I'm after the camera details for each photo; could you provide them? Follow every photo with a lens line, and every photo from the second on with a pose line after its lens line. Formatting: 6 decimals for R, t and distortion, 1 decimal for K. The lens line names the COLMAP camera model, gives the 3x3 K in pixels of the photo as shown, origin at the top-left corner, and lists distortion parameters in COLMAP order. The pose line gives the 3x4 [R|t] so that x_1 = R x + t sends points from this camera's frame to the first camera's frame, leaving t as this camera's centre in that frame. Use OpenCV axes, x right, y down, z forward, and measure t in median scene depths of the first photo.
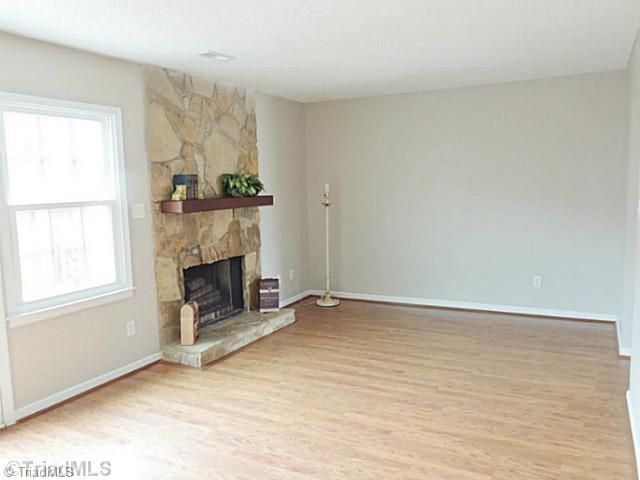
lens RADIAL K [[516.2, 0, 320.0], [0, 516.2, 240.0], [0, 0, 1]] dist [-0.002427, -0.009686]
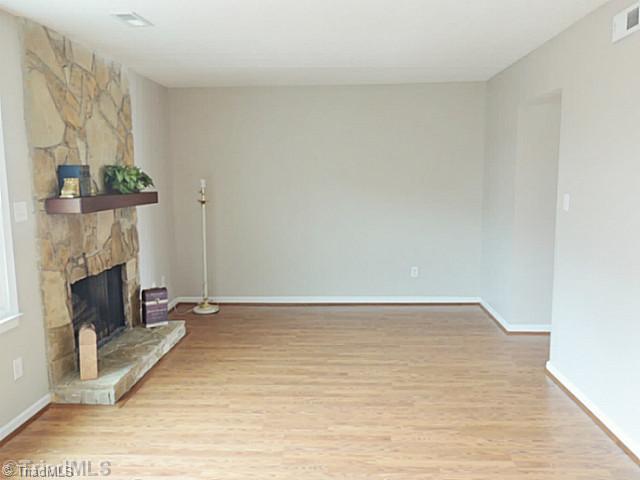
lens RADIAL K [[516.2, 0, 320.0], [0, 516.2, 240.0], [0, 0, 1]] dist [-0.002427, -0.009686]
pose [[0.907341, -0.037286, 0.418738, -0.253141], [0.035010, 0.999301, 0.013120, -0.008908], [-0.418935, 0.002756, 0.908012, 0.124435]]
